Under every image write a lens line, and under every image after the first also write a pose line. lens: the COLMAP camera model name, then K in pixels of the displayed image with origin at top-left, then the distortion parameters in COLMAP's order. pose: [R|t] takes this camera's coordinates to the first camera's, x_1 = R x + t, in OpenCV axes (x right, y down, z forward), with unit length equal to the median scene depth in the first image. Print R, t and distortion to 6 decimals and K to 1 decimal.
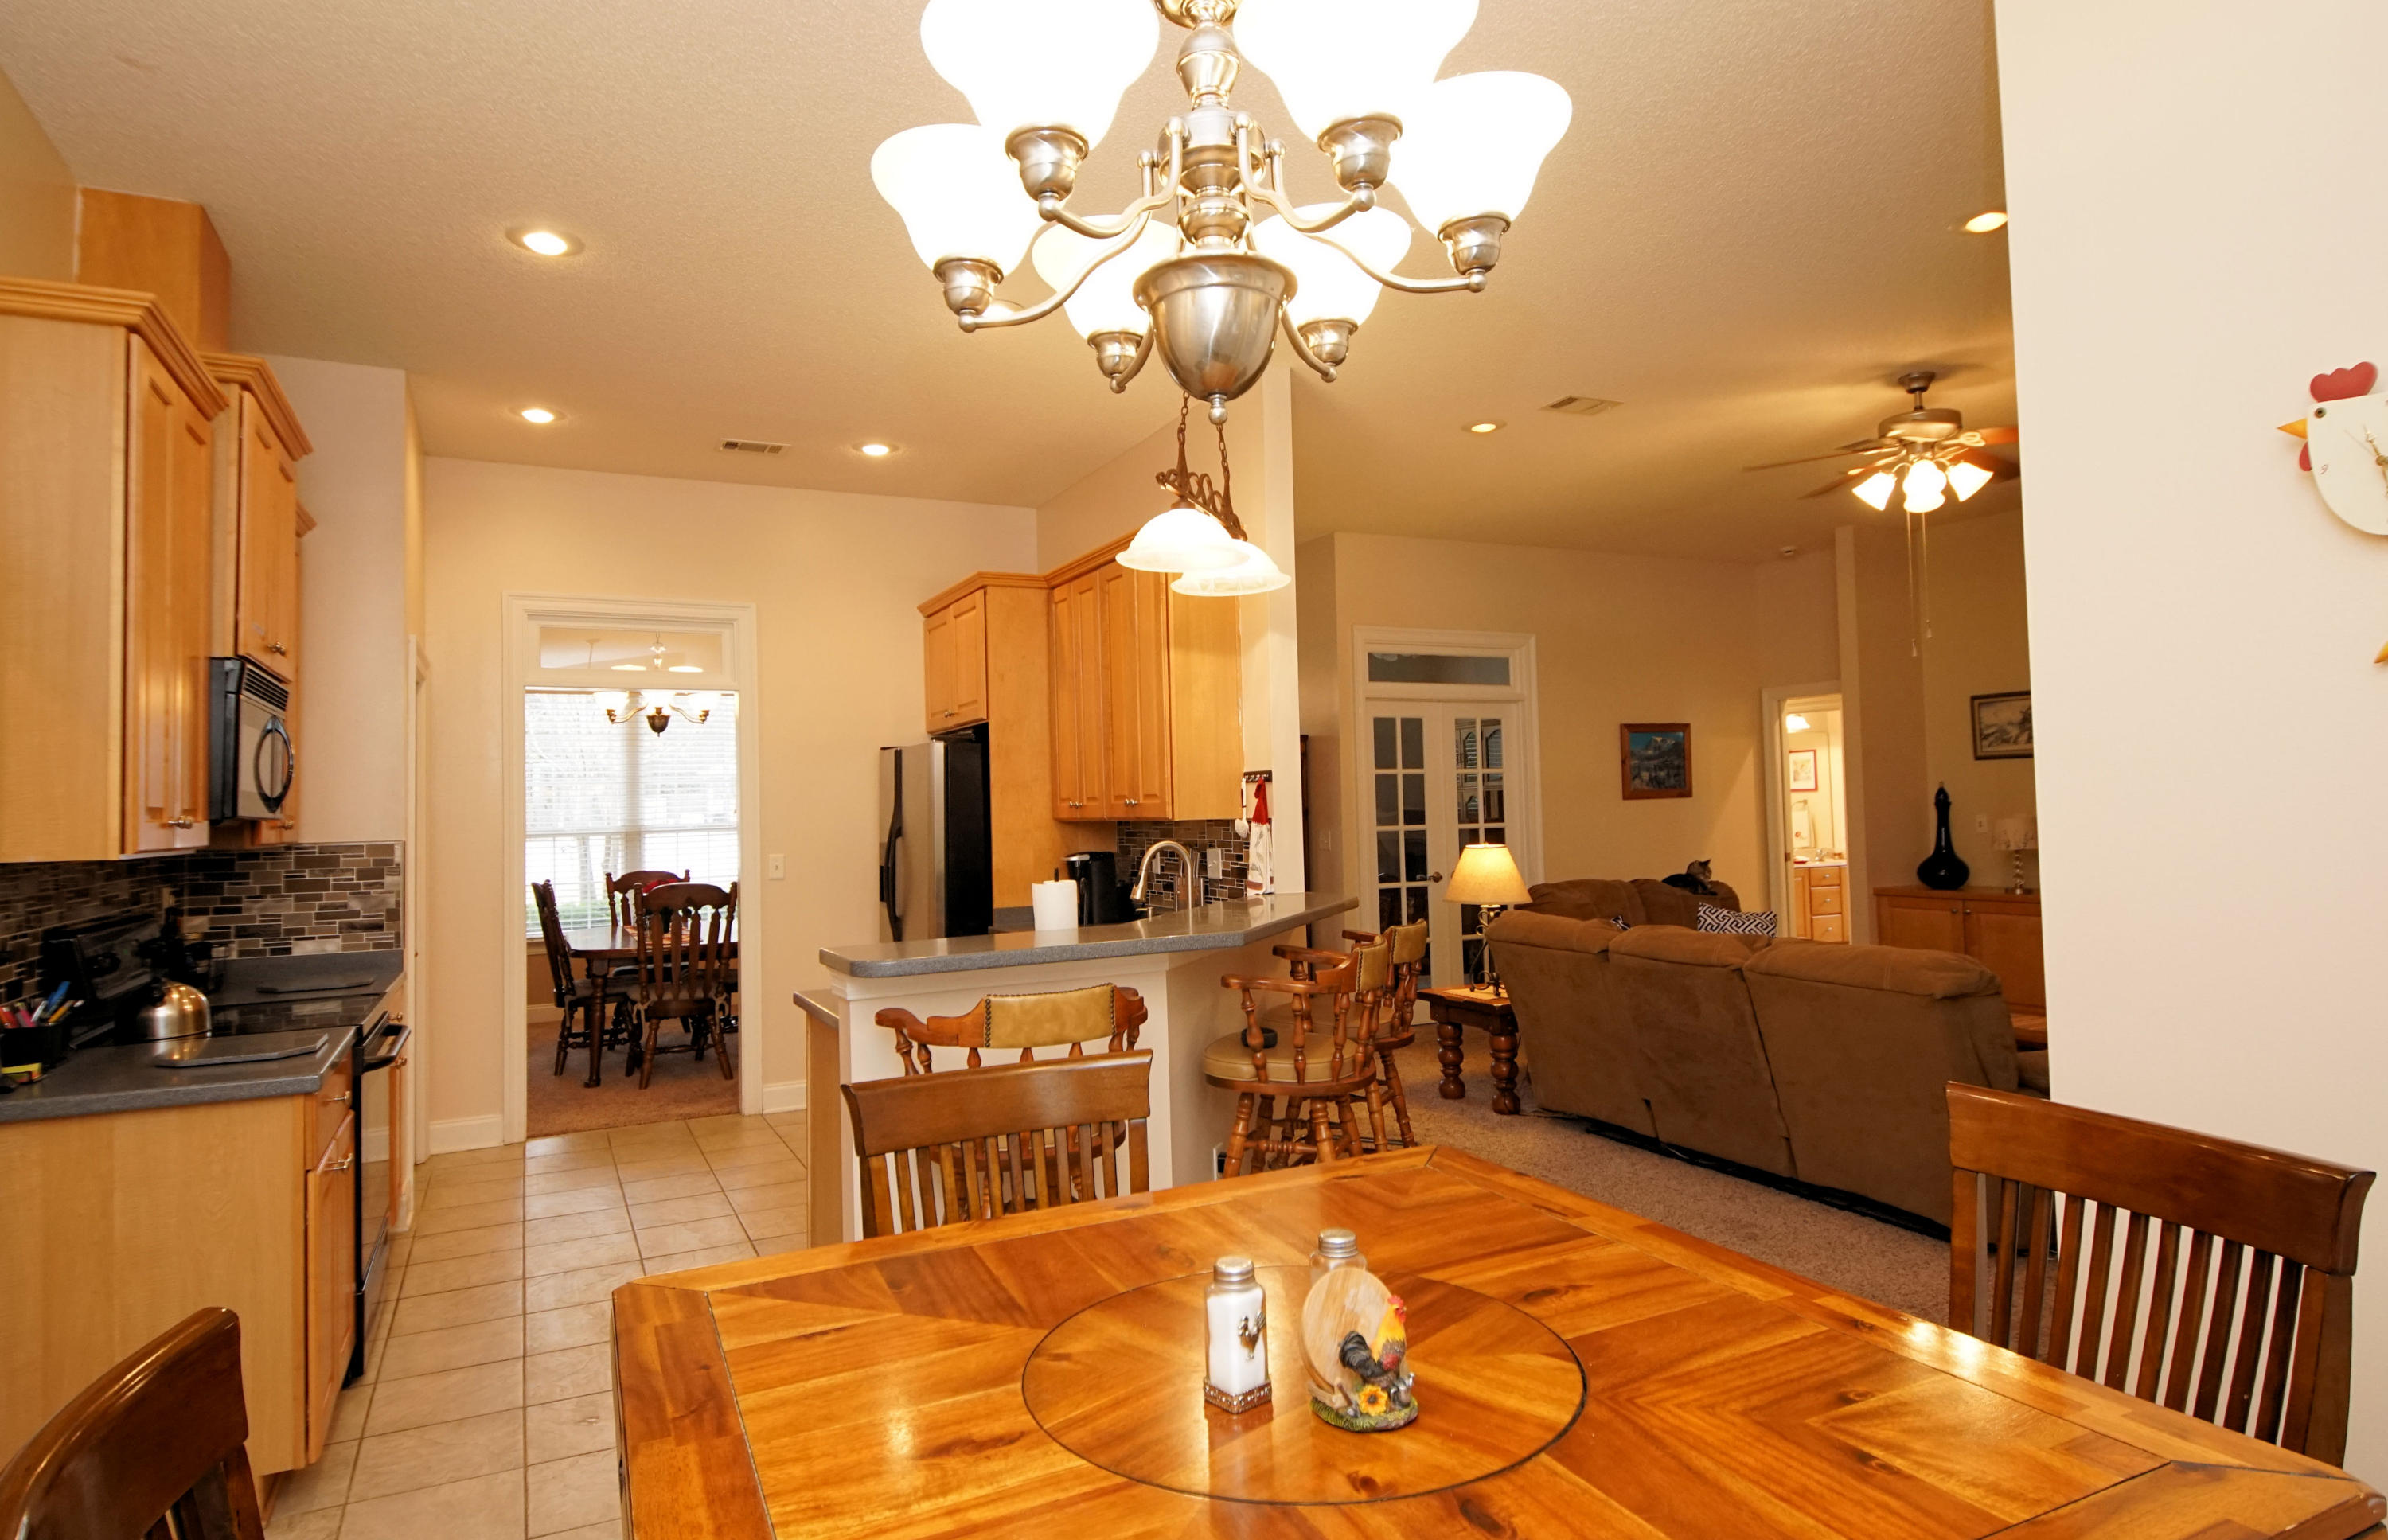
lens RADIAL K [[1308.7, 0, 1178.6], [0, 1308.7, 762.4], [0, 0, 1]] dist [0.024376, -0.001418]
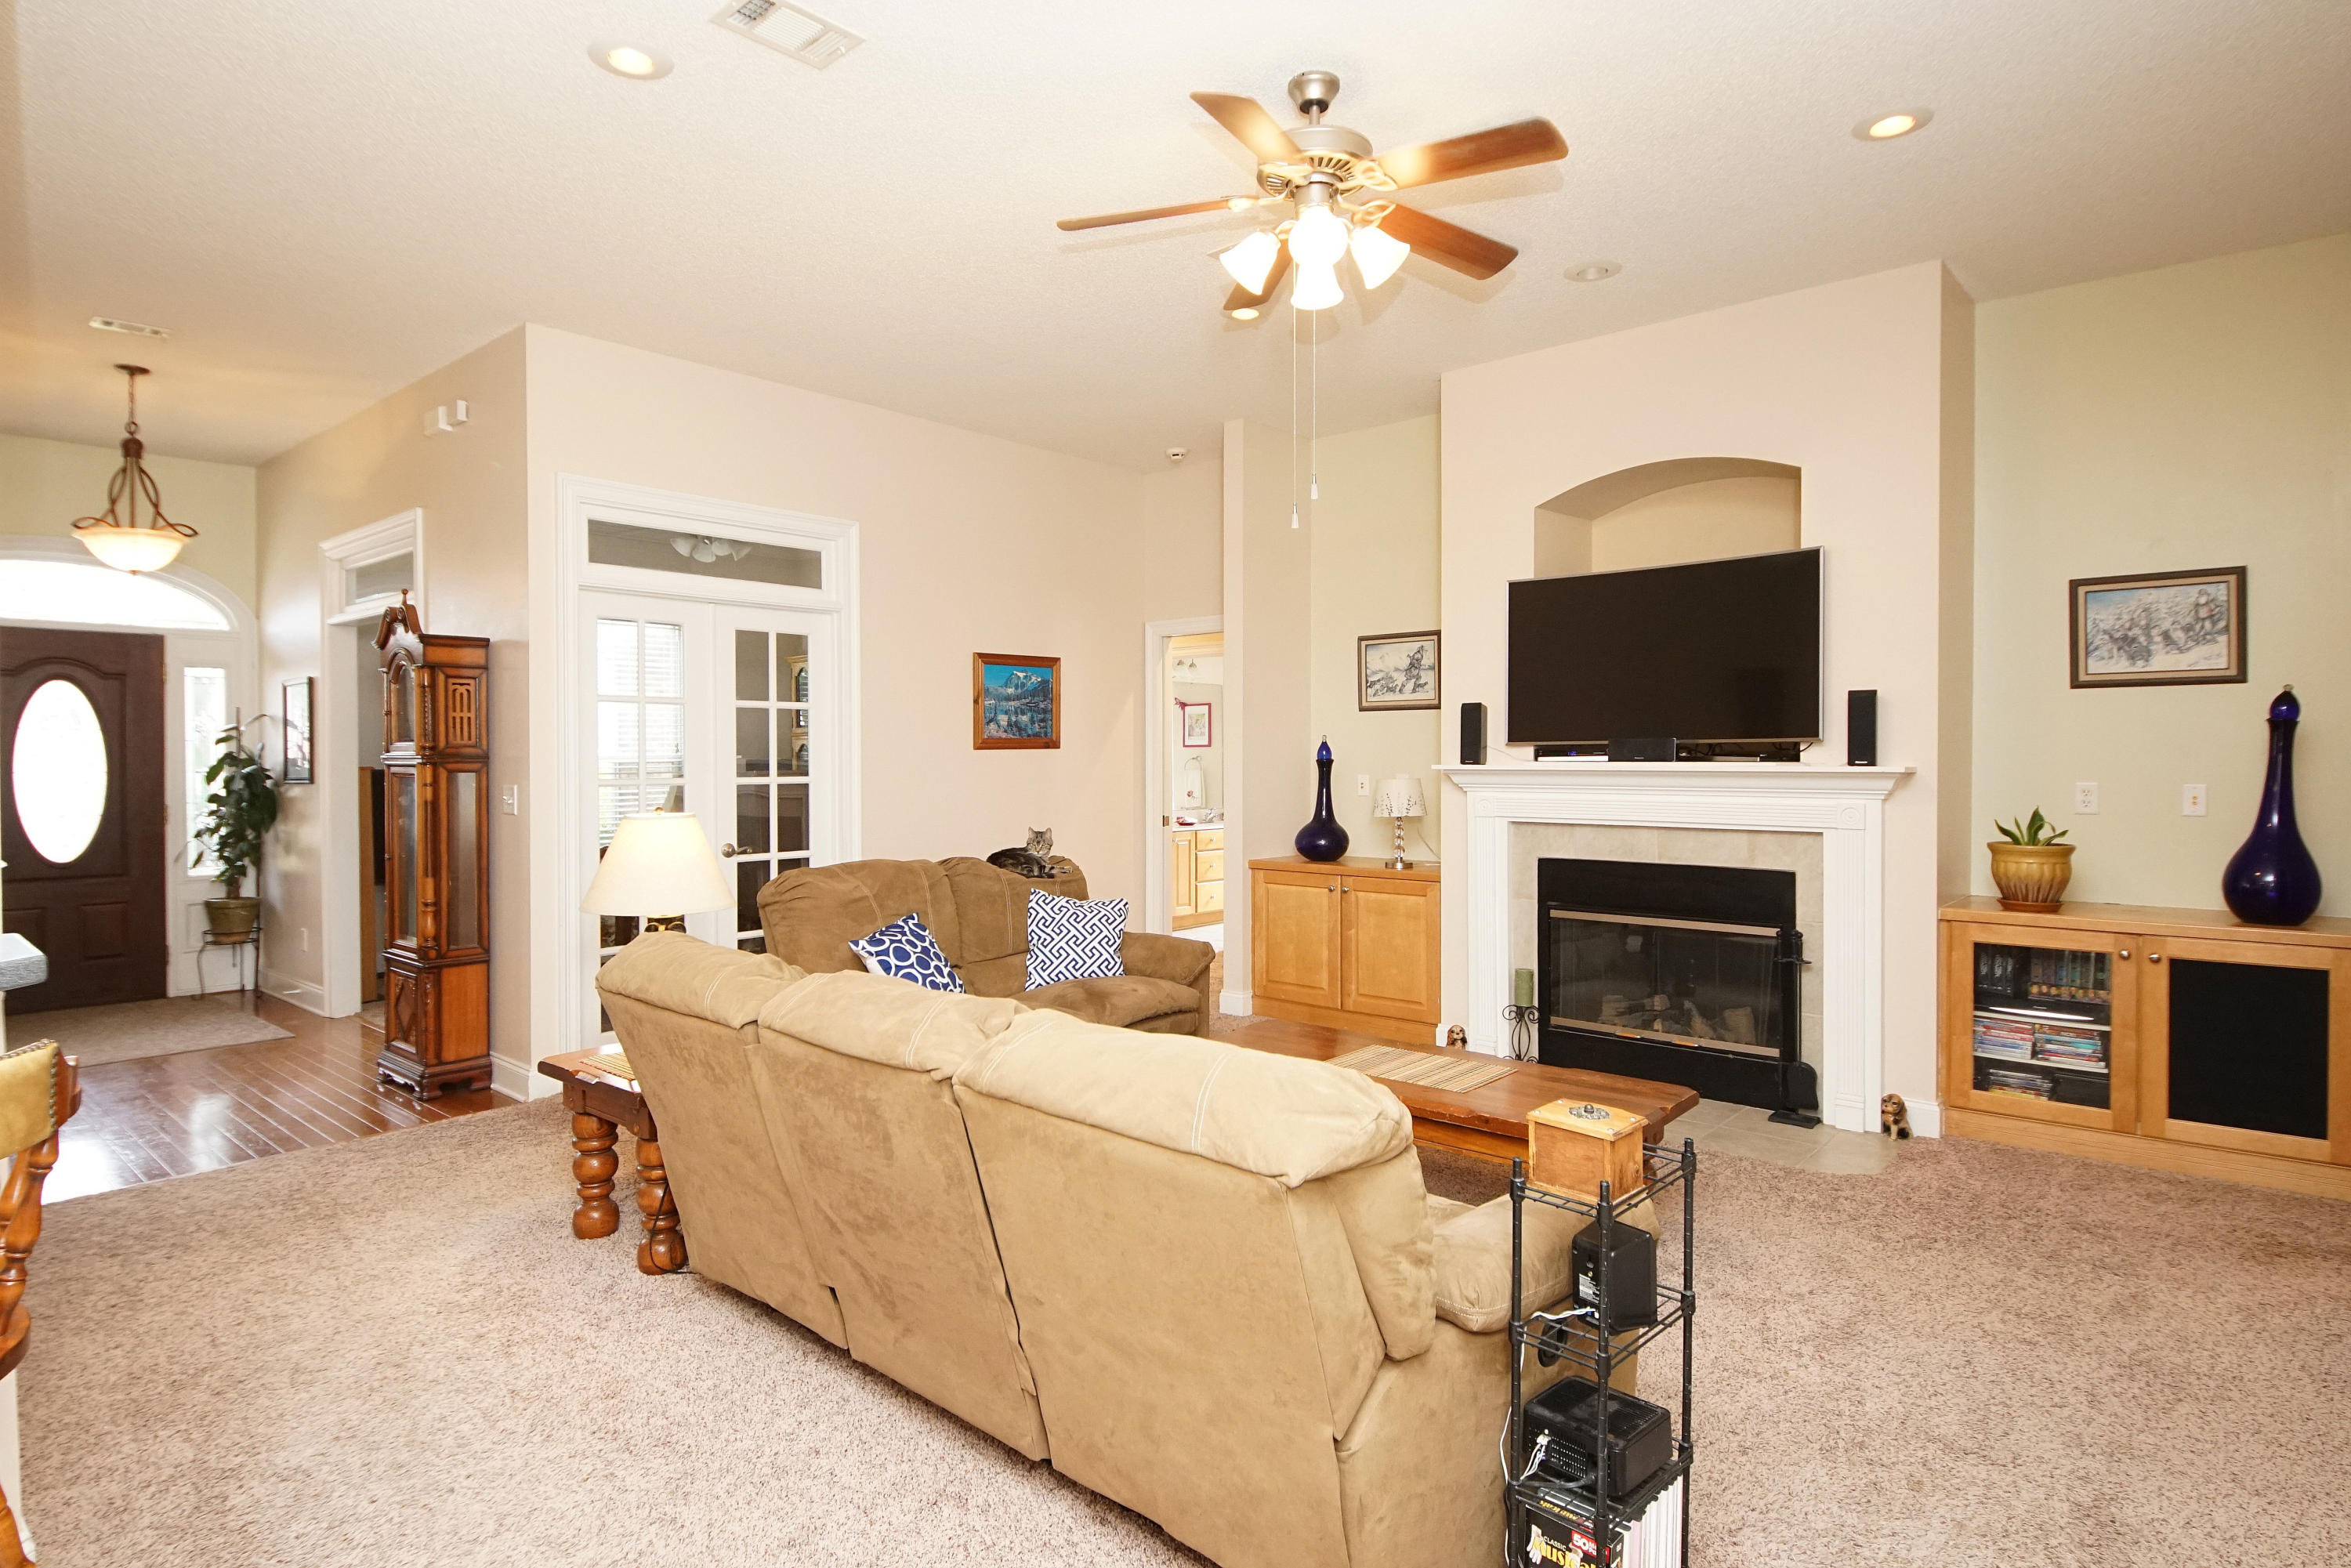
lens RADIAL K [[1257.7, 0, 1124.0], [0, 1257.7, 768.9], [0, 0, 1]] dist [0.015898, -0.006557]
pose [[0.933743, 0.017475, 0.357517, 0.227918], [-0.031629, 0.998929, 0.033781, 0.017536], [-0.356544, -0.042851, 0.933295, 0.391488]]
